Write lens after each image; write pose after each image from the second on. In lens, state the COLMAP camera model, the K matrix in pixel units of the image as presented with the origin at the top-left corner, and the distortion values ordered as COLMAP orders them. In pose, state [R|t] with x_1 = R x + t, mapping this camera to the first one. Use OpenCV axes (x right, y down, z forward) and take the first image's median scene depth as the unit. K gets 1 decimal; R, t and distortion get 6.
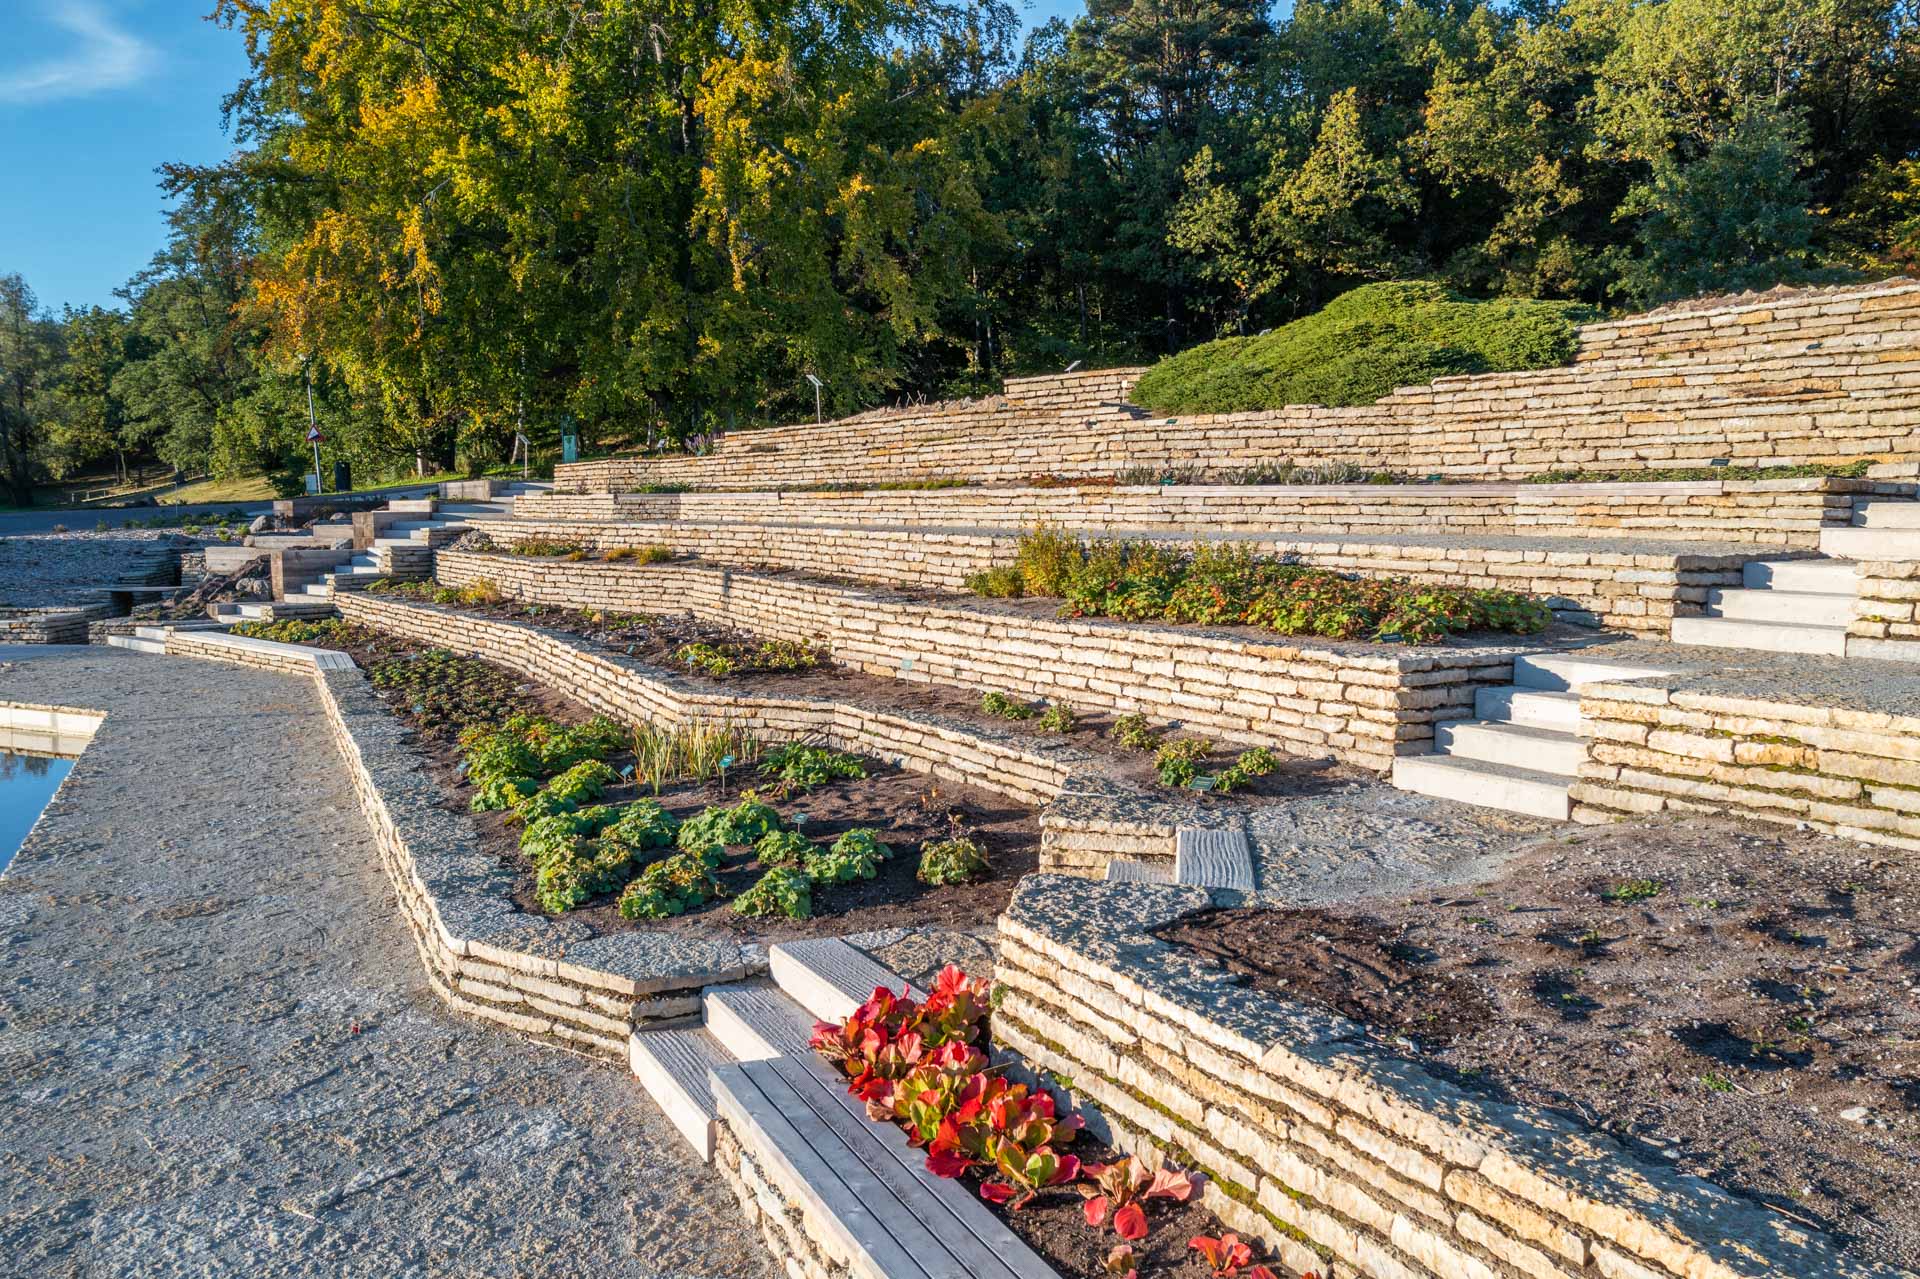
lens RADIAL K [[1529.8, 0, 960.0], [0, 1529.8, 639.5], [0, 0, 1]] dist [0.000557, 0.003417]
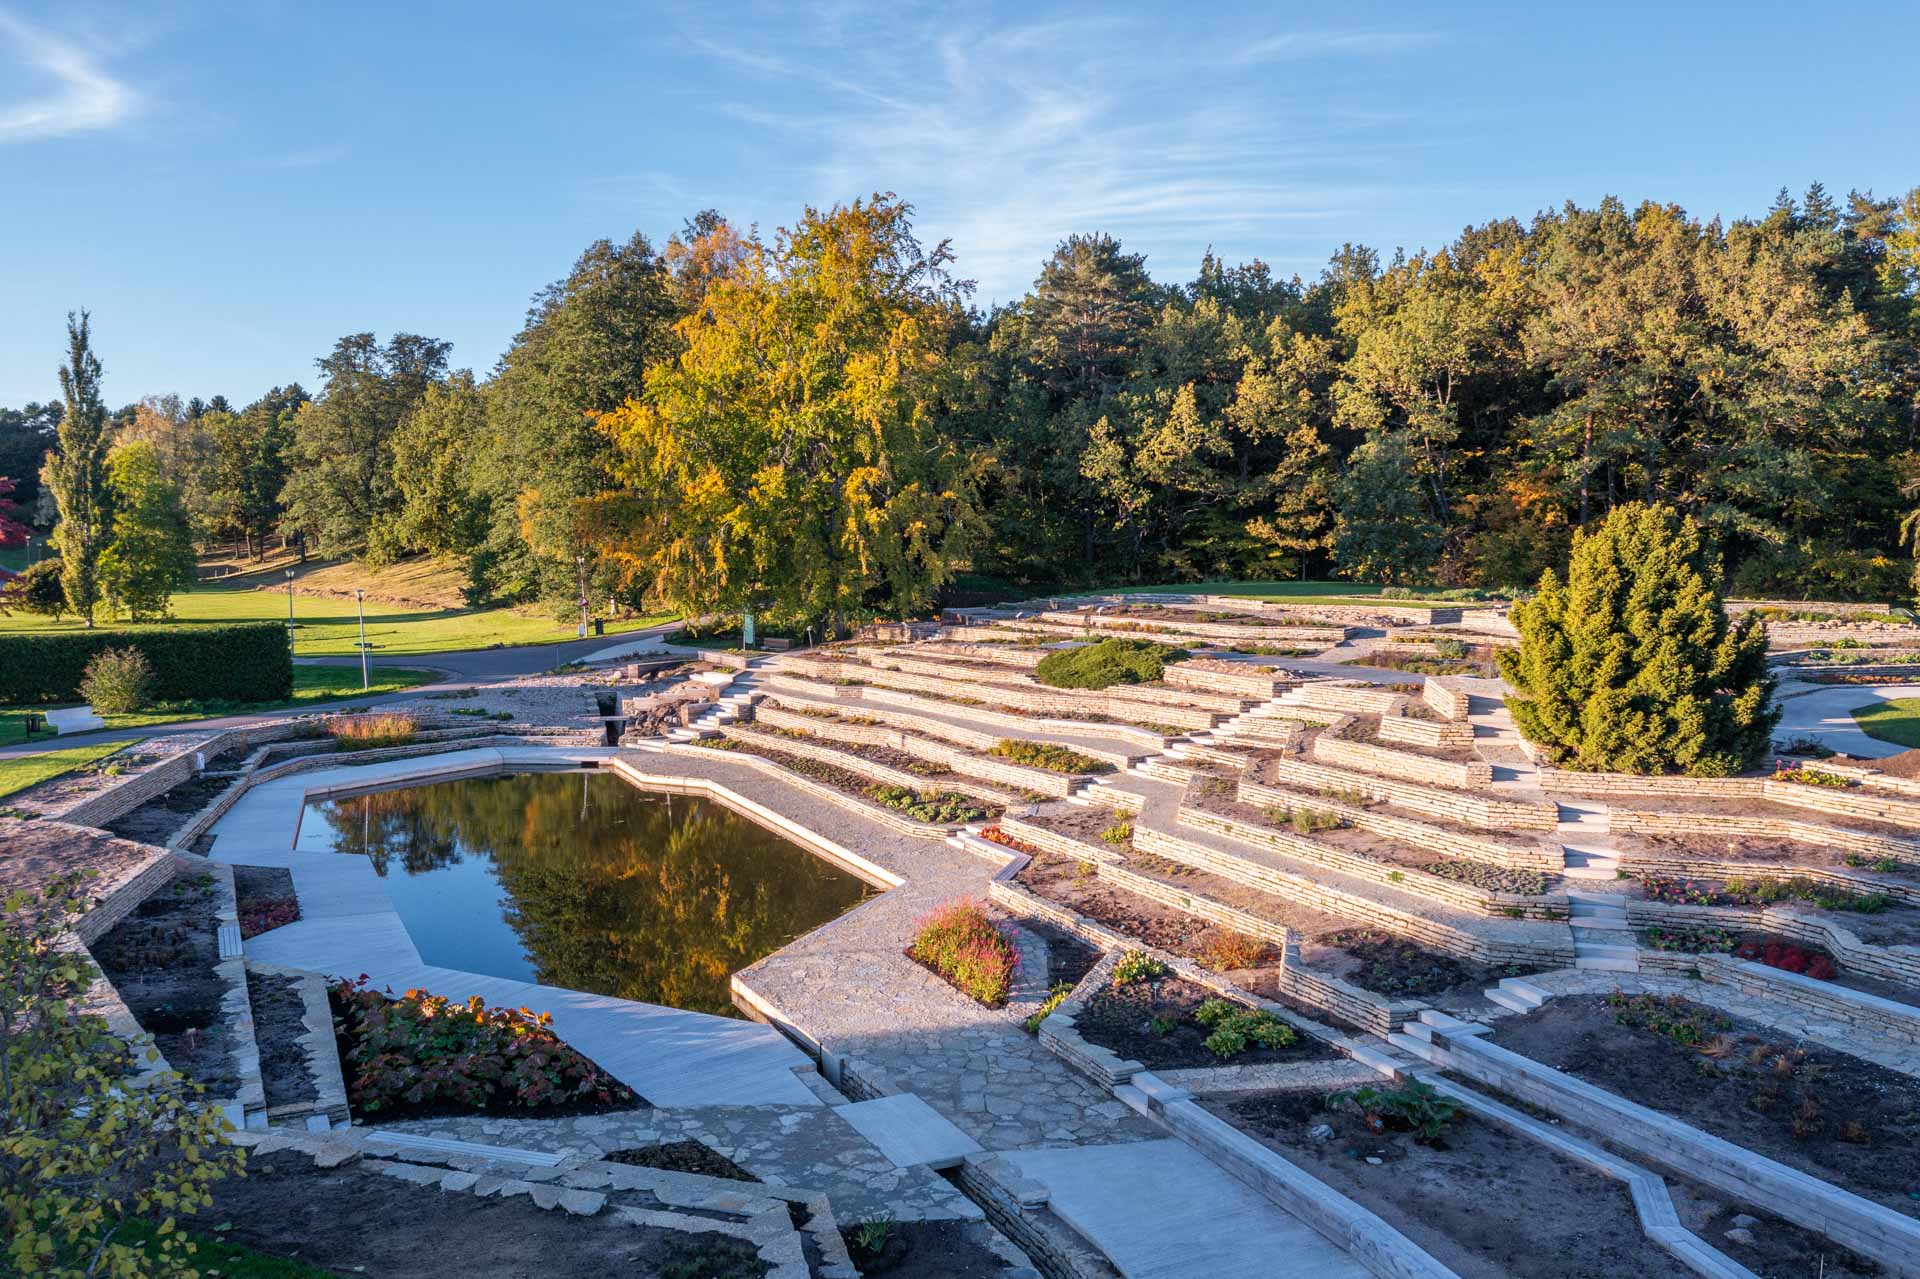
lens RADIAL K [[1530.4, 0, 960.0], [0, 1530.4, 639.5], [0, 0, 1]] dist [-0.006693, 0.006285]
pose [[0.999679, 0.000095, 0.025336, -0.065109], [0.000283, 0.999888, -0.014934, -0.103939], [-0.025334, 0.014936, 0.999567, -1.160294]]
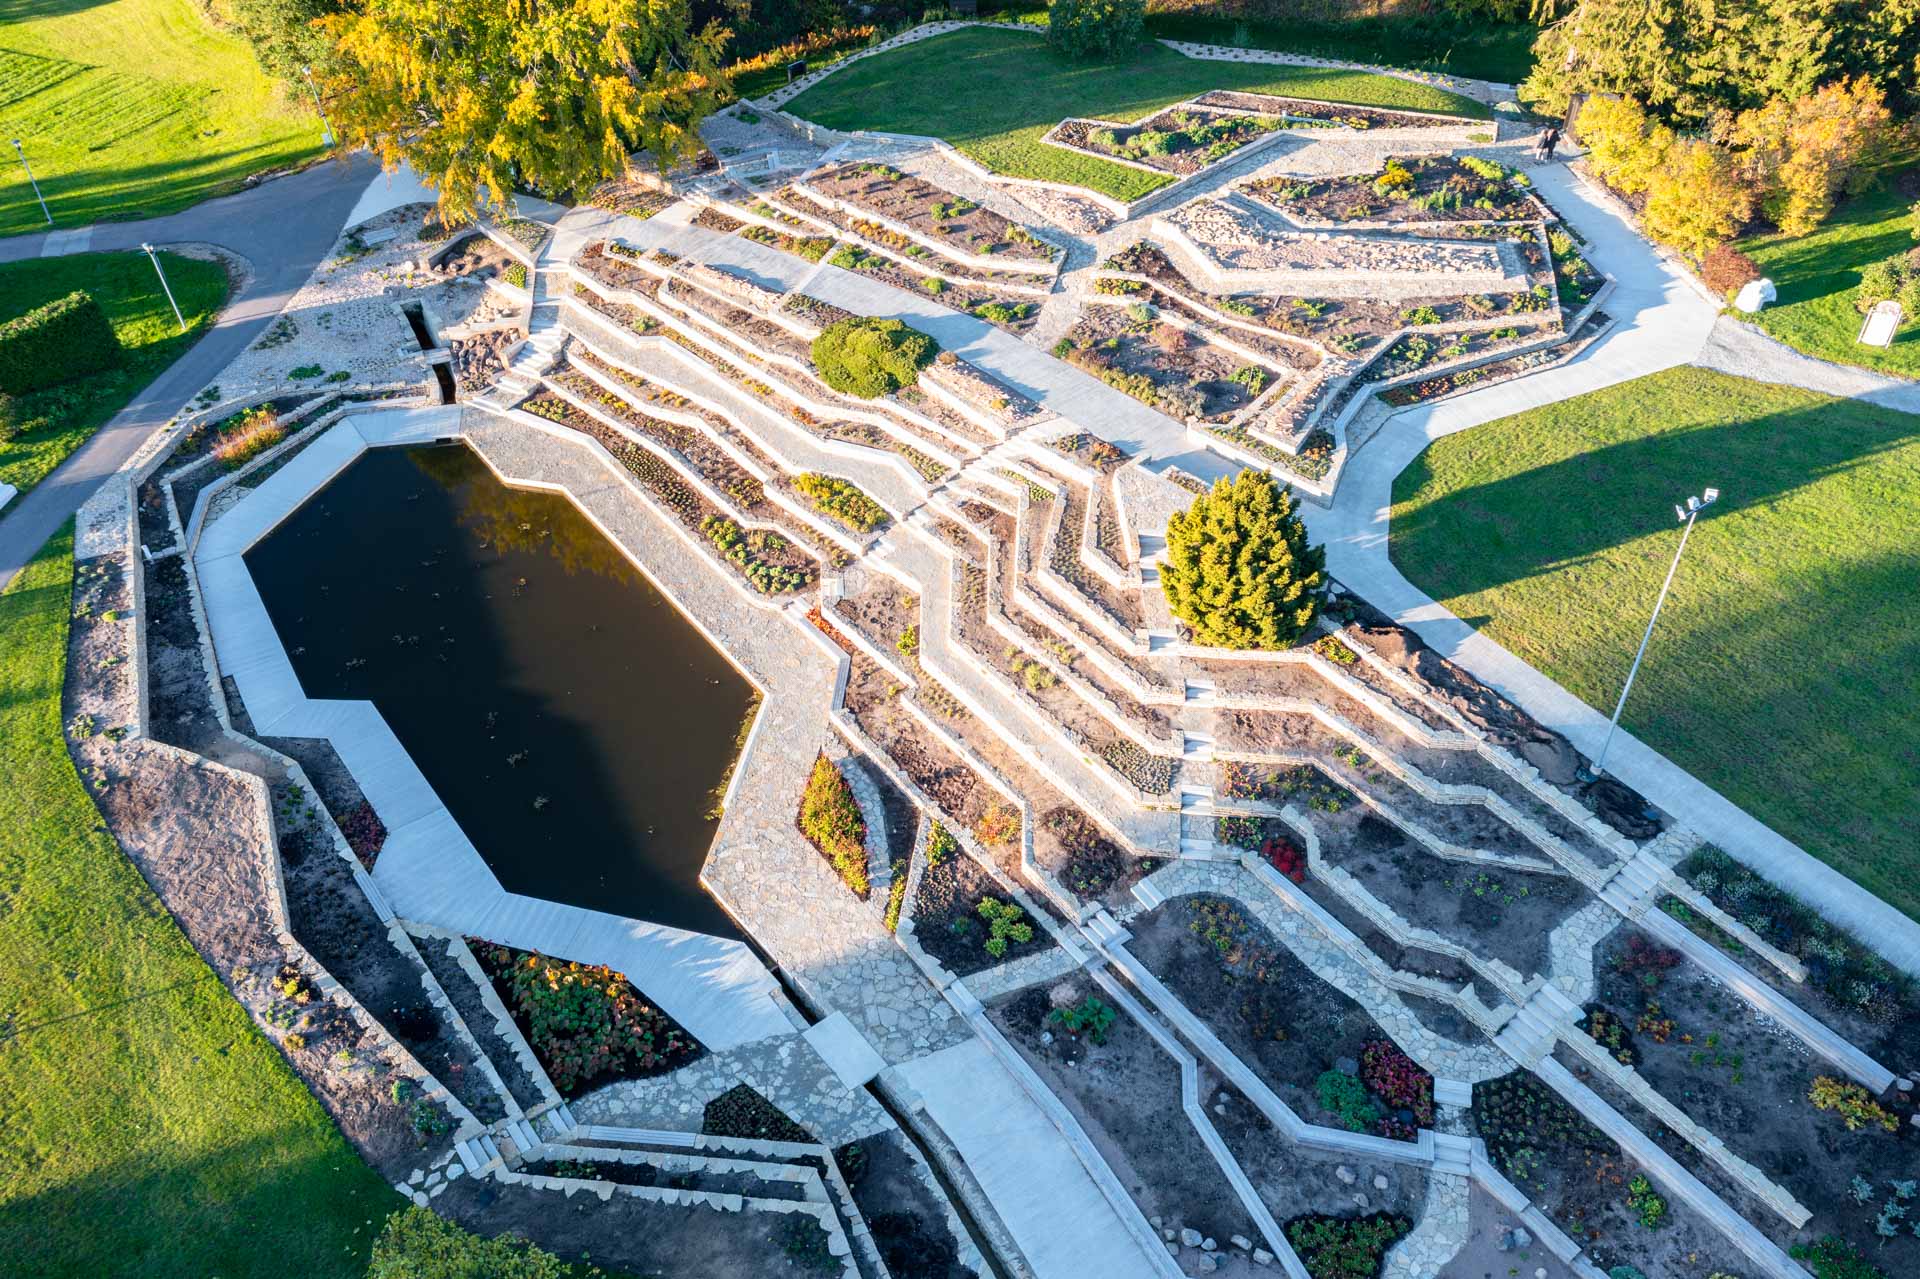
lens RADIAL K [[1524.5, 0, 960.0], [0, 1524.5, 639.5], [0, 0, 1]] dist [-0.006633, 0.006820]
pose [[0.974774, -0.156084, 0.159539, -0.134832], [0.031030, 0.802634, 0.595664, -1.044716], [-0.221025, -0.575687, 0.787231, -1.367095]]
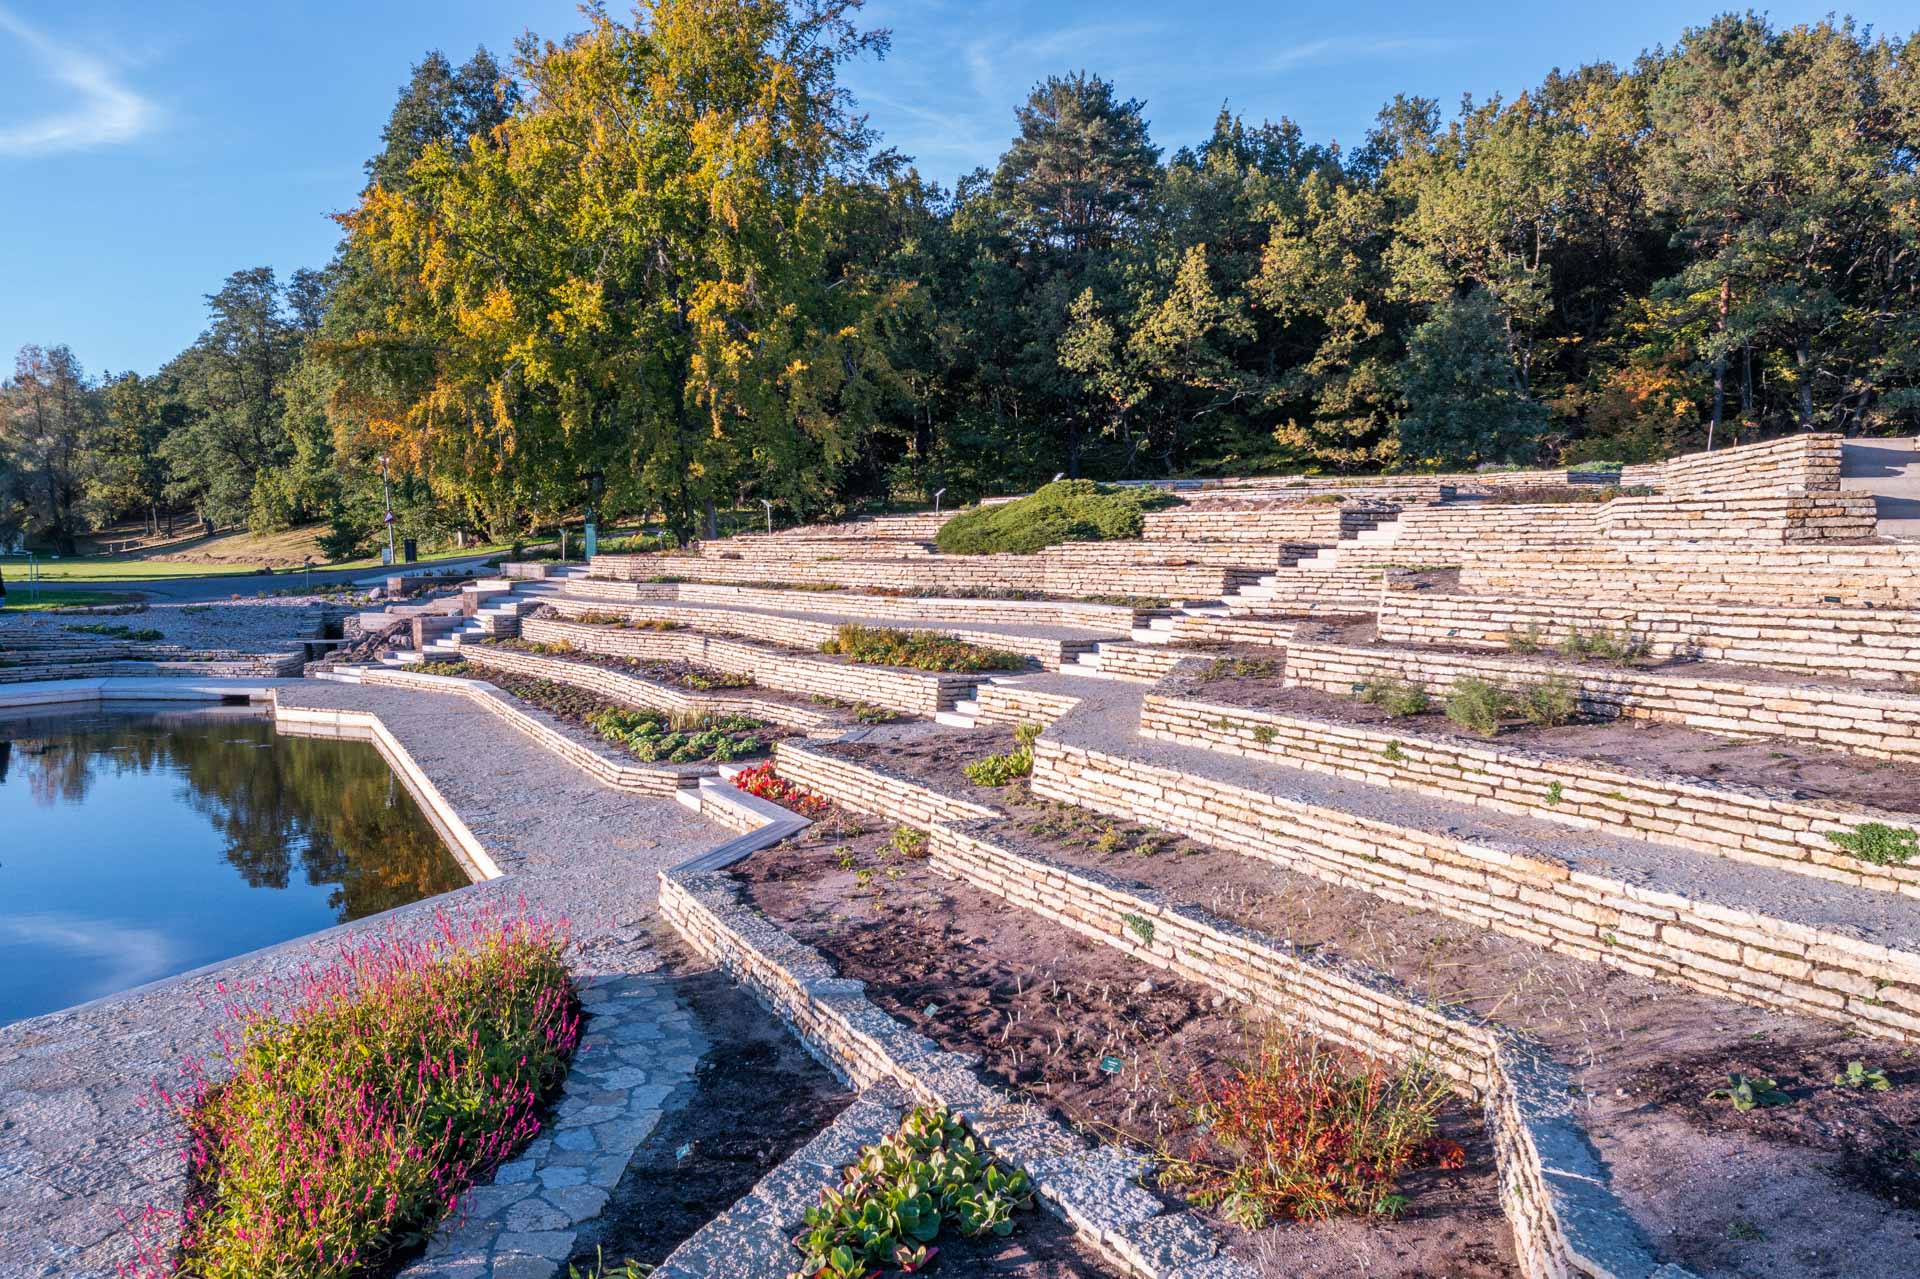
lens RADIAL K [[1524.5, 0, 960.0], [0, 1524.5, 639.5], [0, 0, 1]] dist [-0.006633, 0.006820]
pose [[0.999923, 0.001141, 0.012333, 0.070982], [-0.000818, 0.999657, -0.026194, 0.003678], [-0.012358, 0.026182, 0.999581, -0.459875]]
